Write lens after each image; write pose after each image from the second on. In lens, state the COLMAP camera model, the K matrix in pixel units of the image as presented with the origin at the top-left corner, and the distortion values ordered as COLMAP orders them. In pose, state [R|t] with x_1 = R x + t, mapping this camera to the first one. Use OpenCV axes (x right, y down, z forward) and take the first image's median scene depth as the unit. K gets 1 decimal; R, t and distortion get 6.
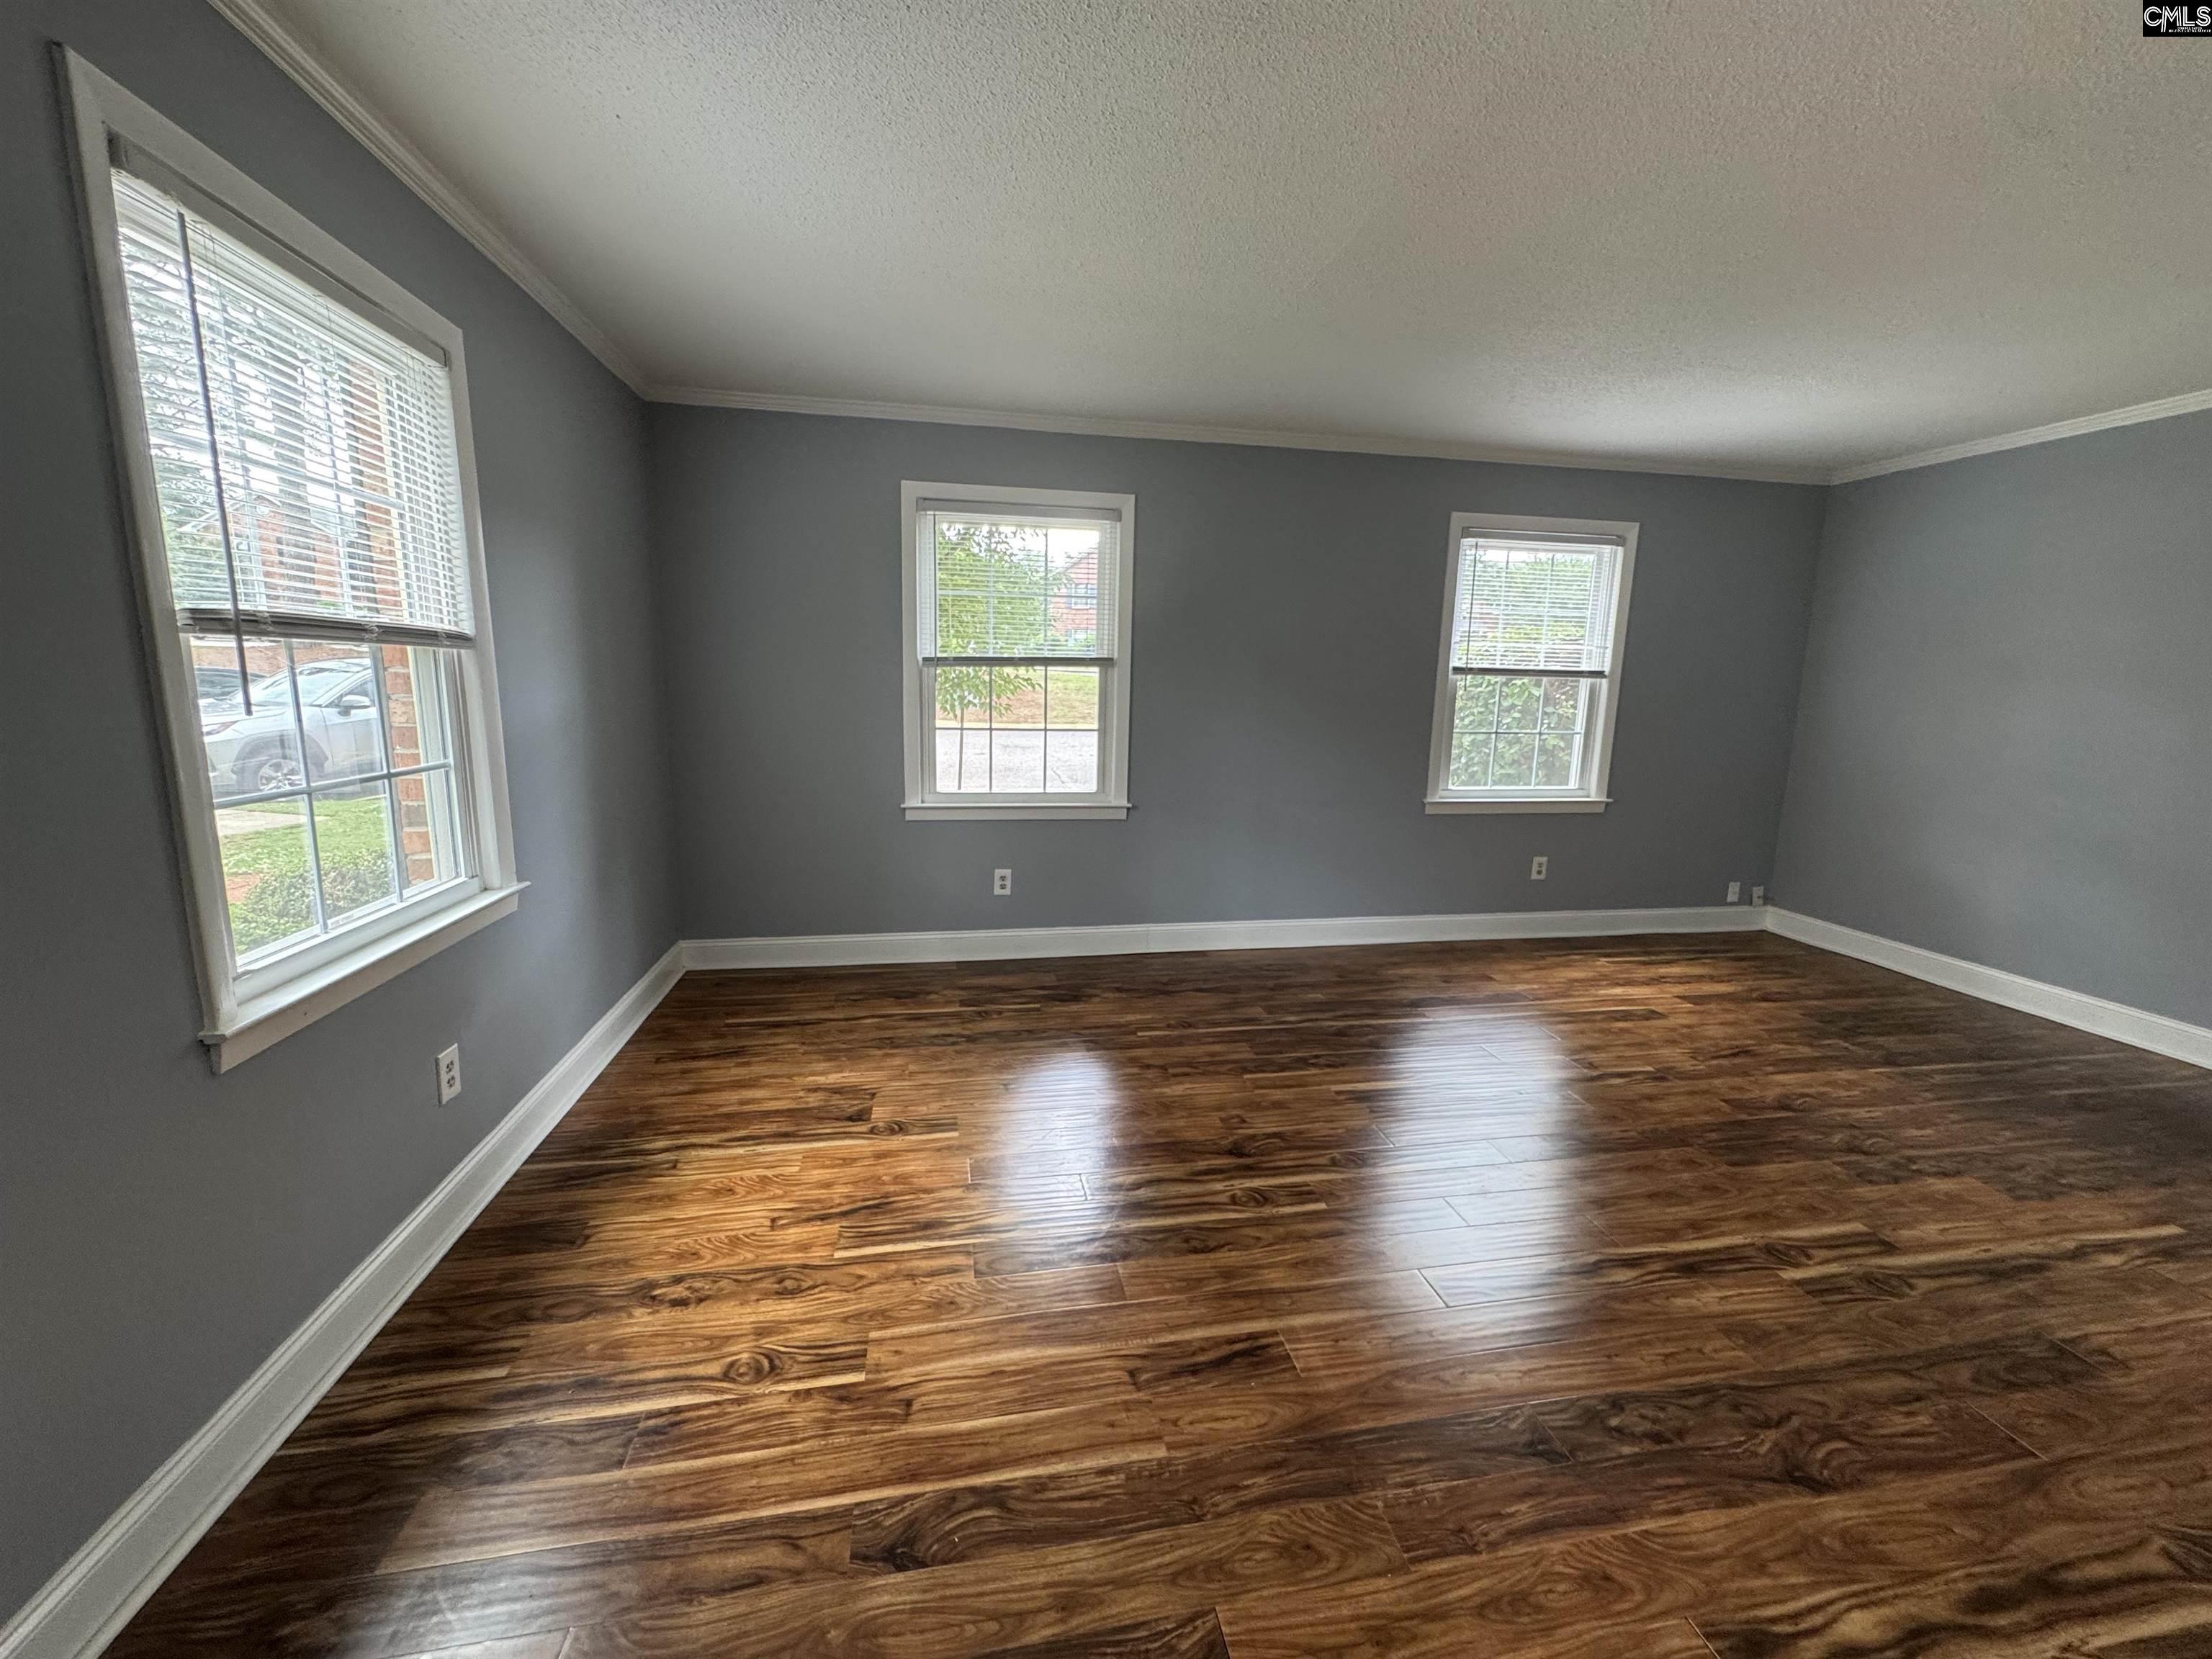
lens RADIAL K [[883.9, 0, 1098.3], [0, 883.9, 815.3], [0, 0, 1]] dist [-0.001235, 0.006034]
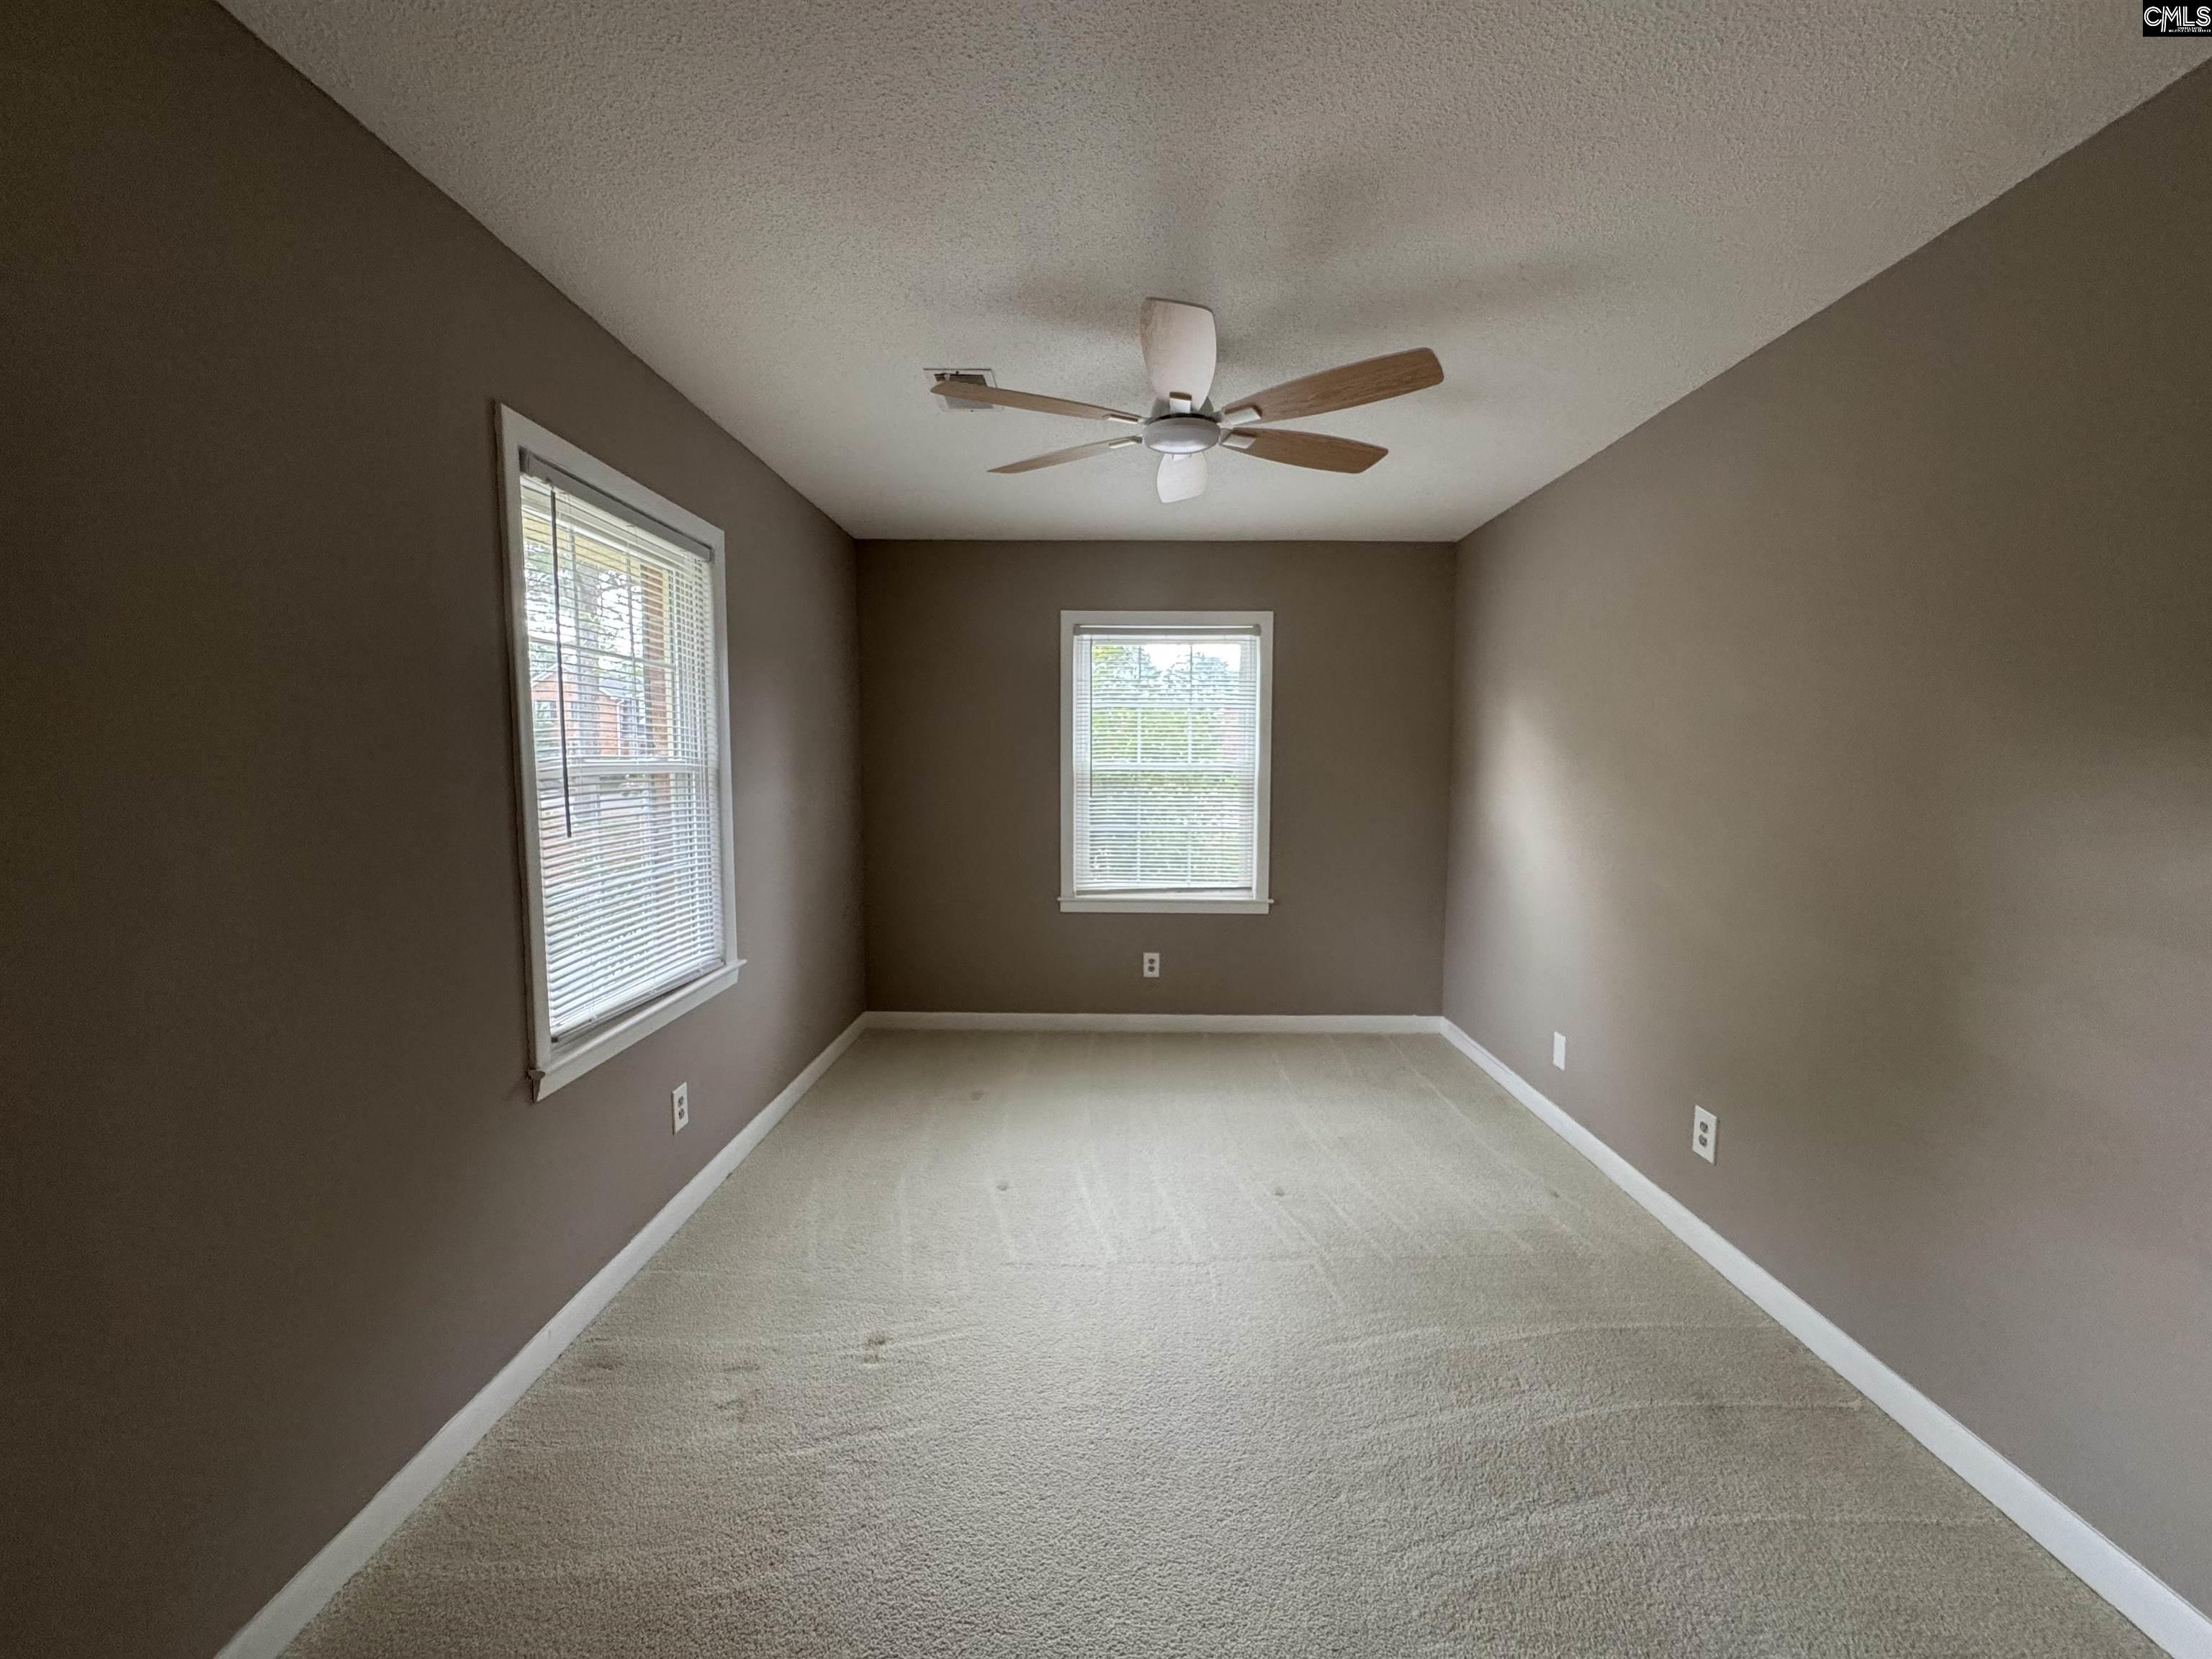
lens RADIAL K [[886.3, 0, 1106.0], [0, 886.3, 829.5], [0, 0, 1]] dist [-0.002109, -0.000316]
pose [[0.980363, 0.017965, -0.196383, 0.105945], [-0.029592, 0.997968, -0.056436, -0.059849], [0.194970, 0.061139, 0.978902, -0.149171]]
